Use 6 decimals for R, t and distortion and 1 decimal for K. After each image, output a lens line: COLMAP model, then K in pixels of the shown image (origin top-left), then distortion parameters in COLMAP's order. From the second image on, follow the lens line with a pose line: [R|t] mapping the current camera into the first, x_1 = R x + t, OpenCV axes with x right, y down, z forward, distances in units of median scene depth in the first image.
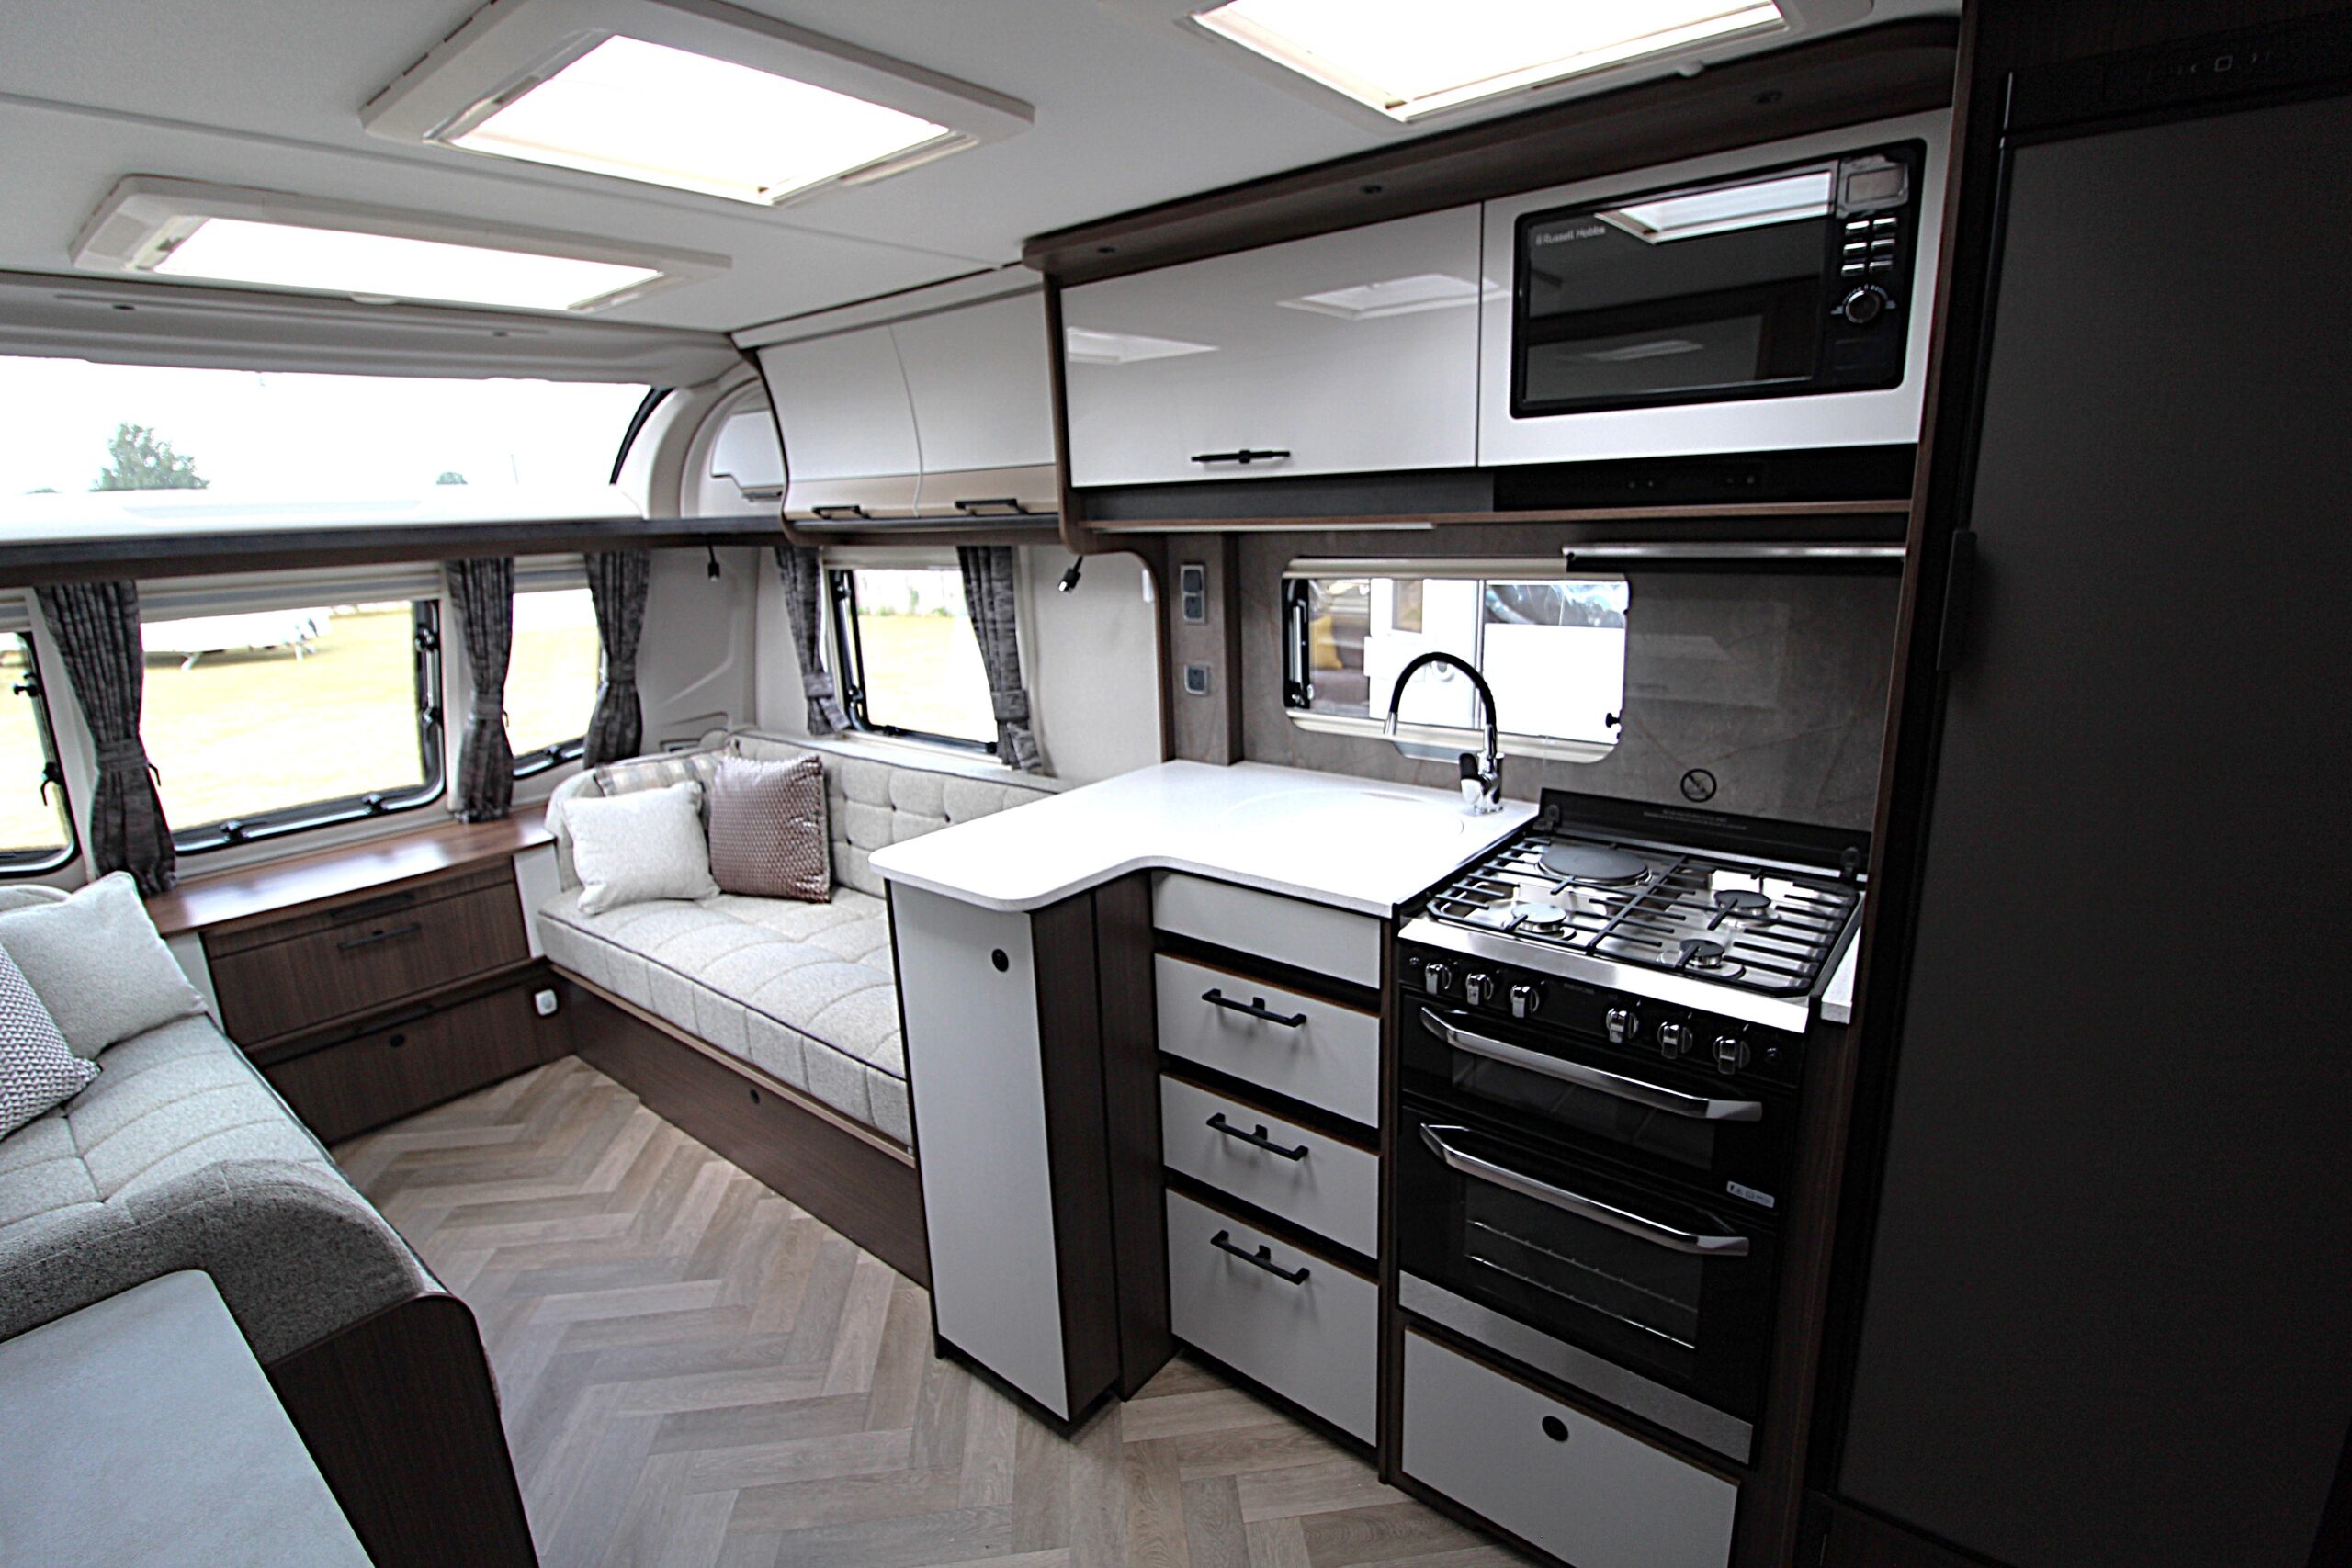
lens RADIAL K [[1092.7, 0, 1193.4], [0, 1092.7, 772.9], [0, 0, 1]] dist [-0.004077, -0.010926]
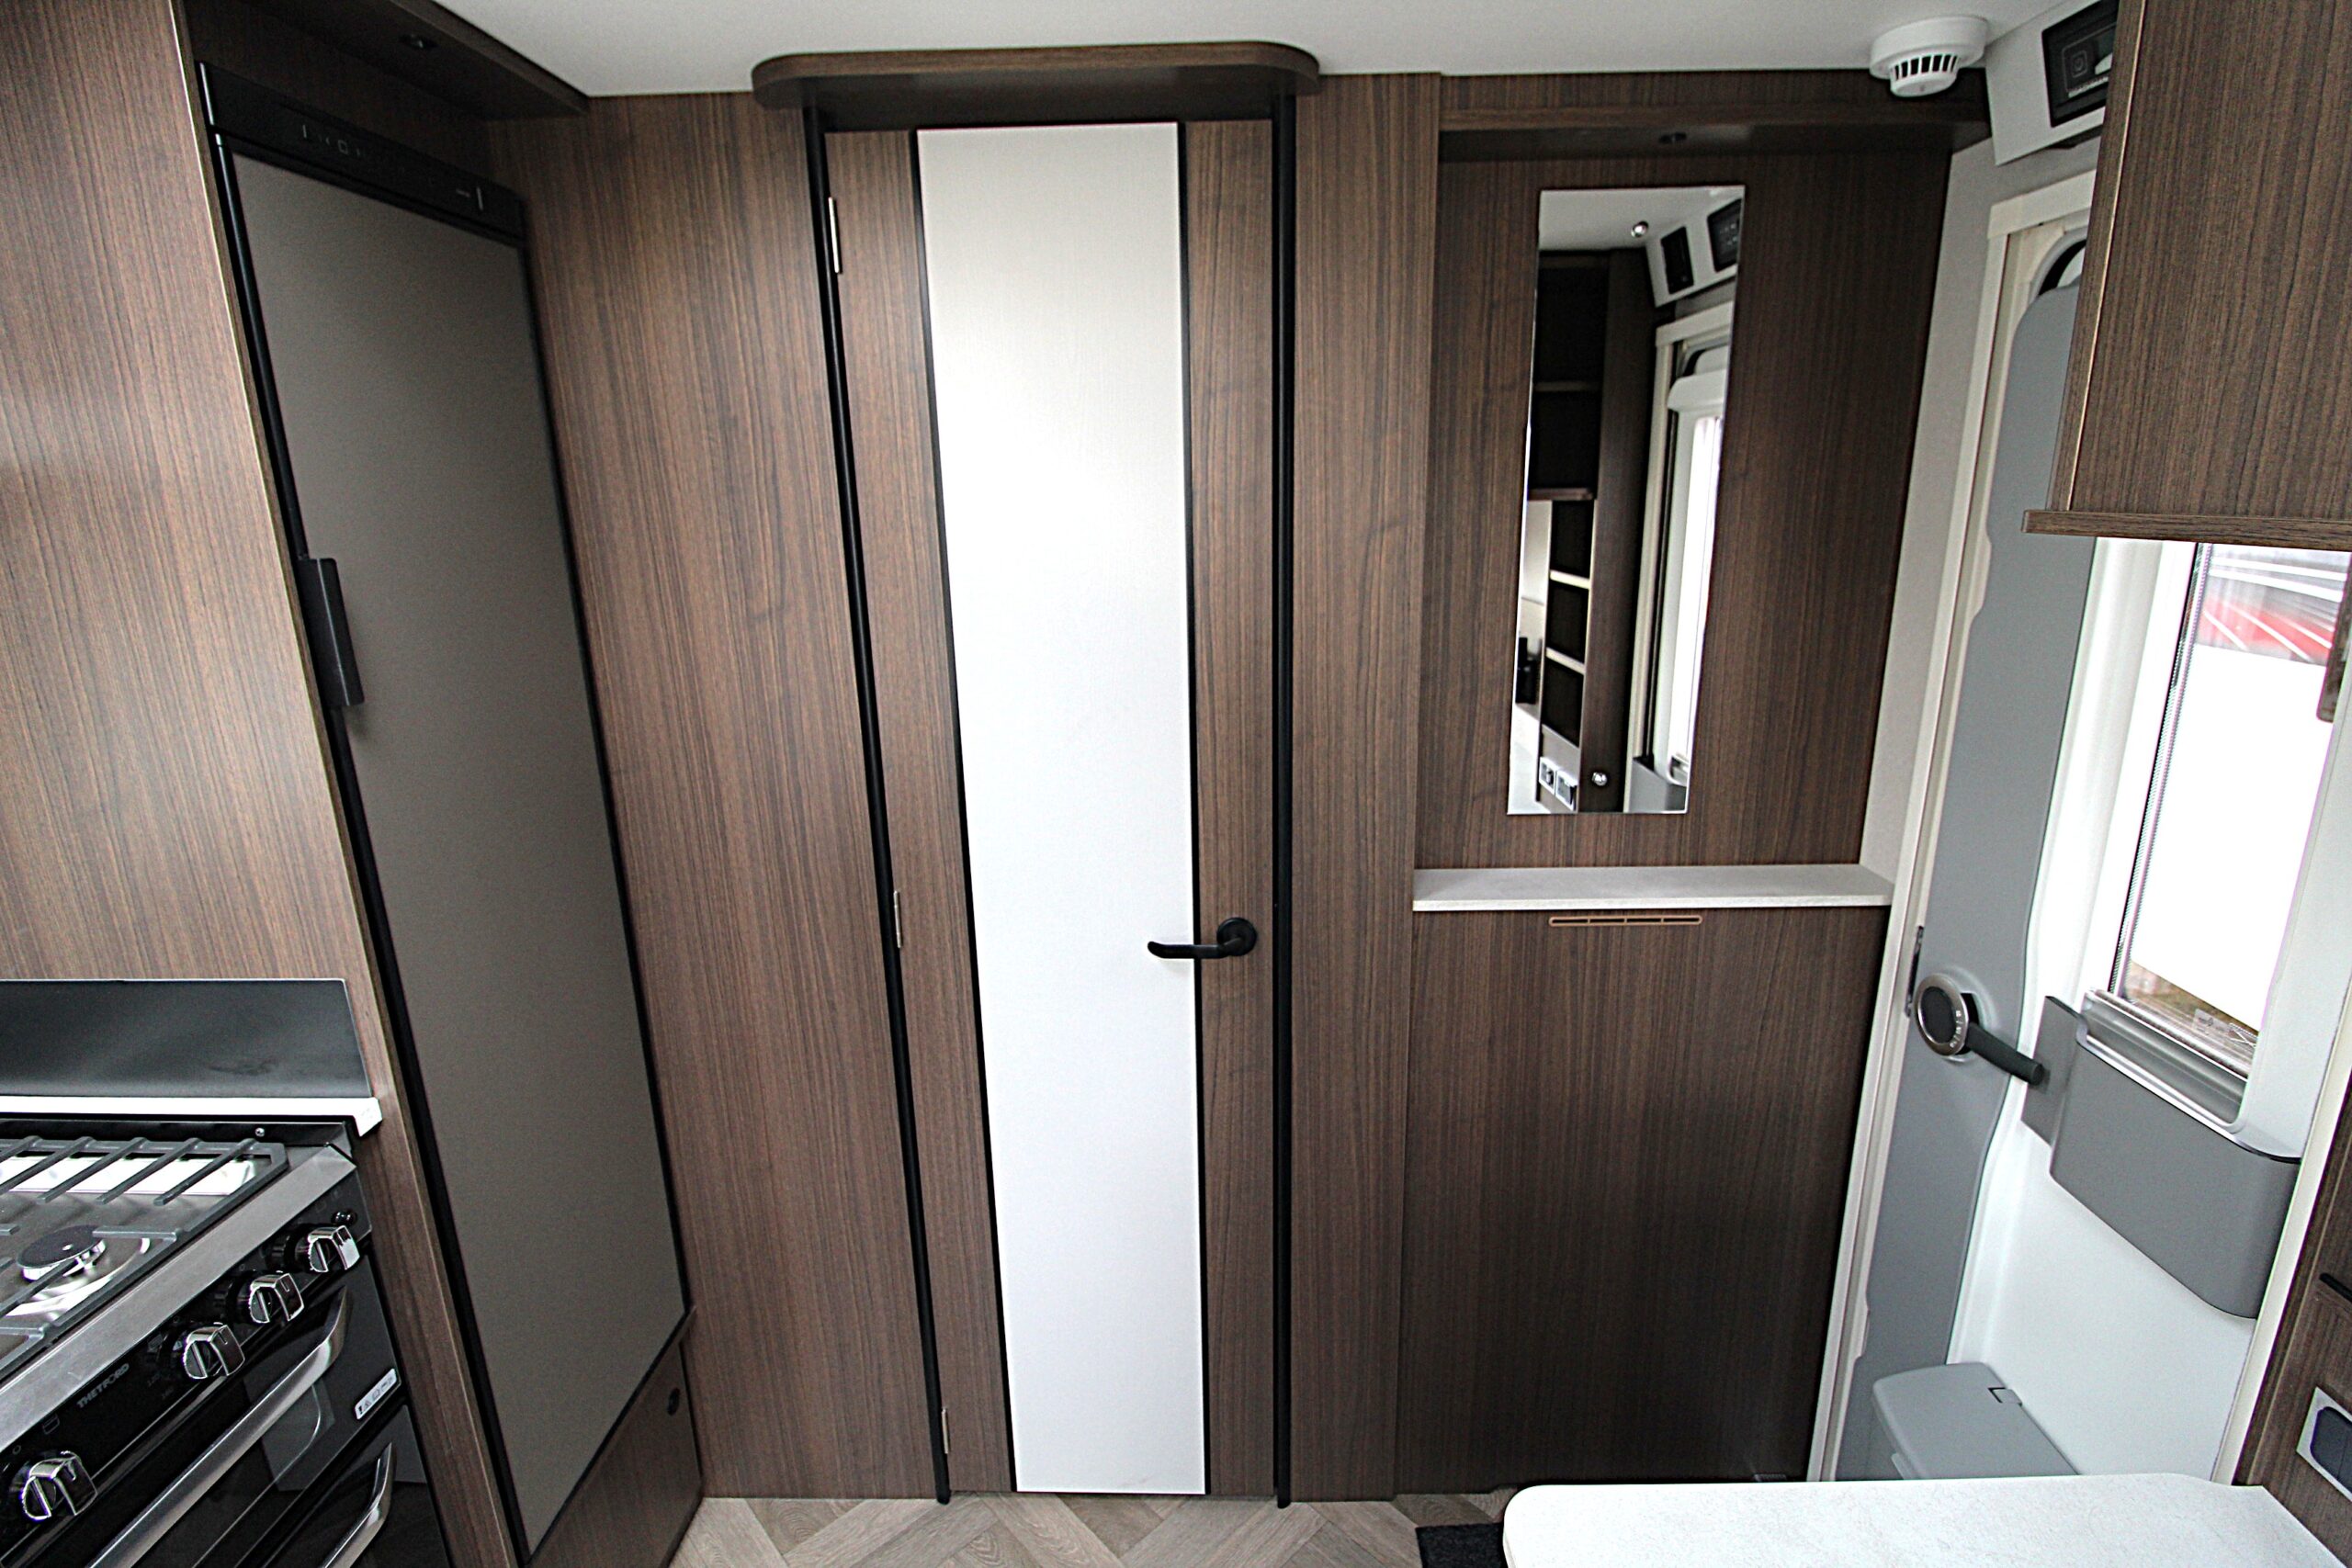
lens RADIAL K [[1092.7, 0, 1194.2], [0, 1092.7, 771.5], [0, 0, 1]] dist [-0.004077, -0.010926]
pose [[-0.604785, -0.151431, 0.781859, -0.196019], [0.231026, 0.906179, 0.354213, -0.082415], [-0.762143, 0.394852, -0.513059, 0.377171]]
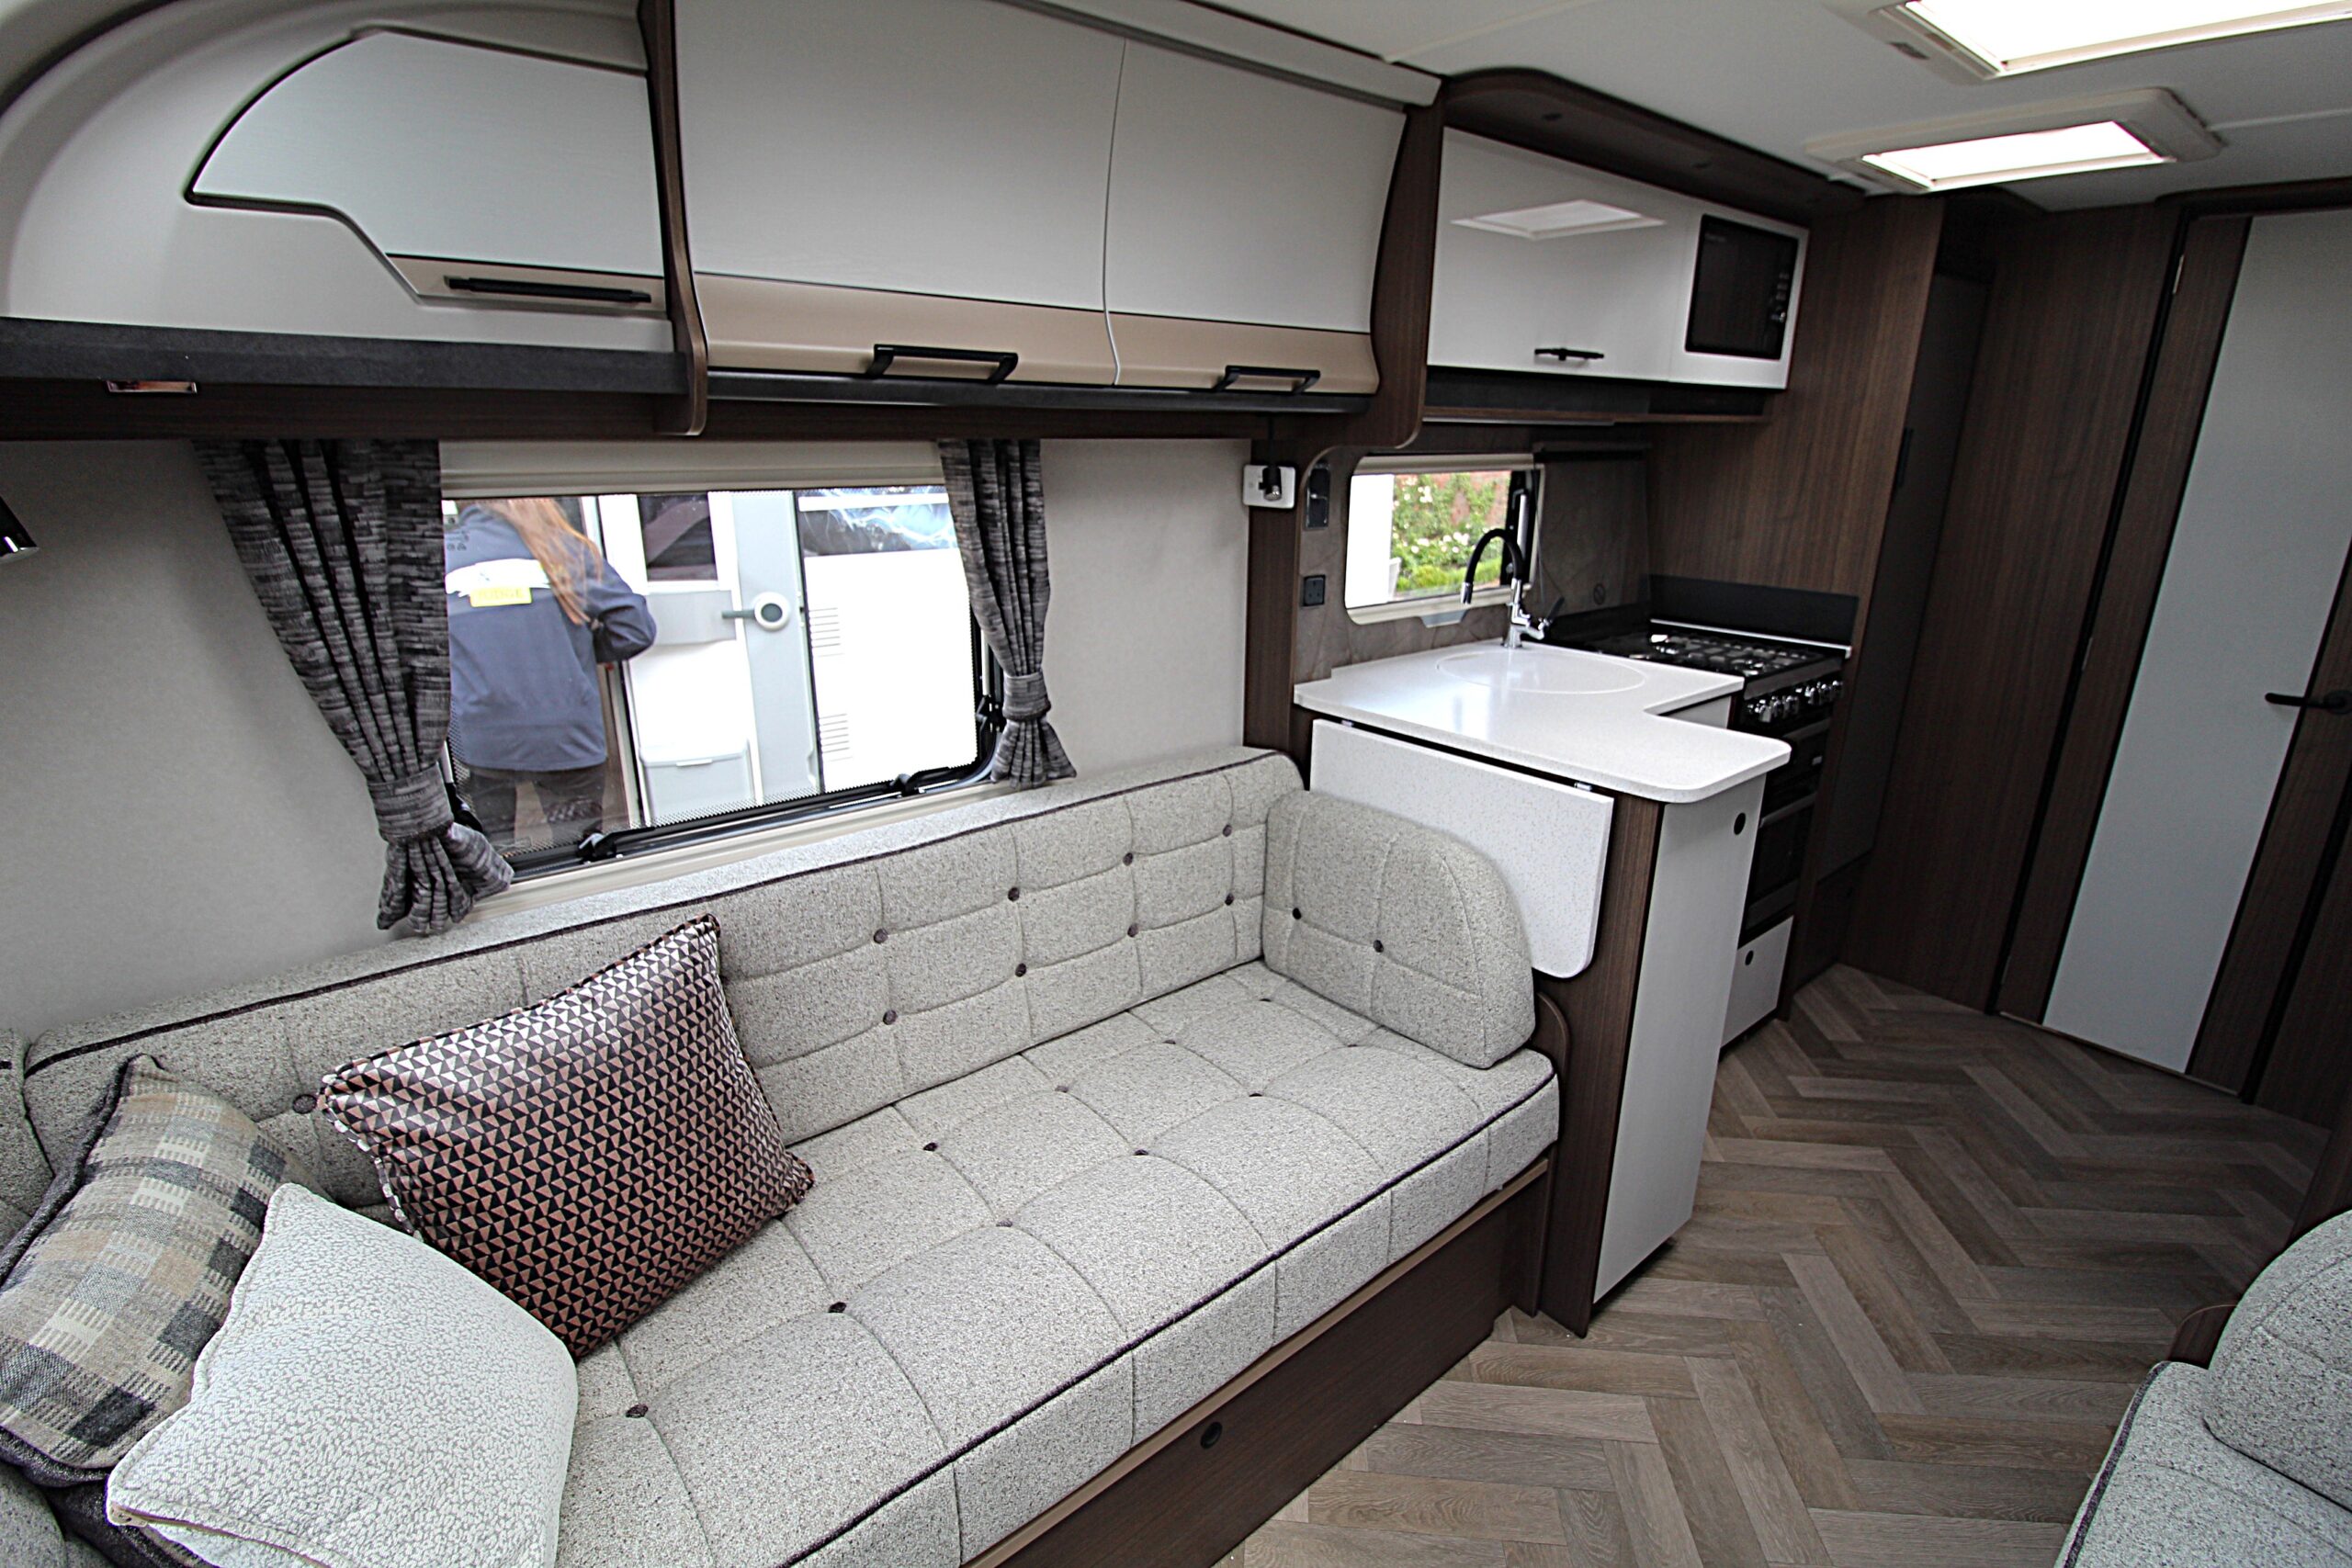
lens RADIAL K [[1092.7, 0, 1188.7], [0, 1092.7, 772.5], [0, 0, 1]] dist [-0.004077, -0.010926]
pose [[0.204026, -0.258947, 0.944097, -0.816068], [0.220330, 0.951786, 0.213442, -0.140933], [-0.953849, 0.164465, 0.251243, 0.792582]]
